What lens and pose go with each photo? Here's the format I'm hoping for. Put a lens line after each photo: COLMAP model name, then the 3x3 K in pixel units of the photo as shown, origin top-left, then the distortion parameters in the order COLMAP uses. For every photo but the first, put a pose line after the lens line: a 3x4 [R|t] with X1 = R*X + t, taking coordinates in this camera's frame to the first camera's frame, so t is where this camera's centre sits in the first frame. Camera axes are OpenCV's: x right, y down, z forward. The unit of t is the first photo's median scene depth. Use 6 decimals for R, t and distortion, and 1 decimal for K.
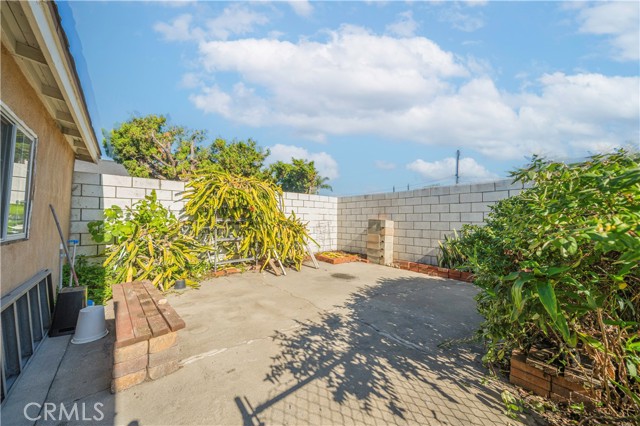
lens RADIAL K [[224.0, 0, 319.2], [0, 224.0, 207.5], [0, 0, 1]] dist [0.007948, -0.000006]
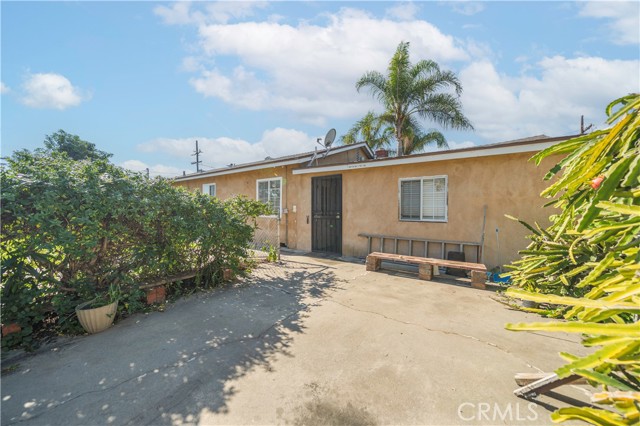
lens RADIAL K [[224.0, 0, 319.2], [0, 224.0, 207.5], [0, 0, 1]] dist [0.007948, -0.000006]
pose [[-0.971978, -0.018713, -0.234325, 0.358037], [-0.003688, 0.997918, -0.064394, 0.115061], [0.235042, -0.061726, -0.970023, 2.324094]]
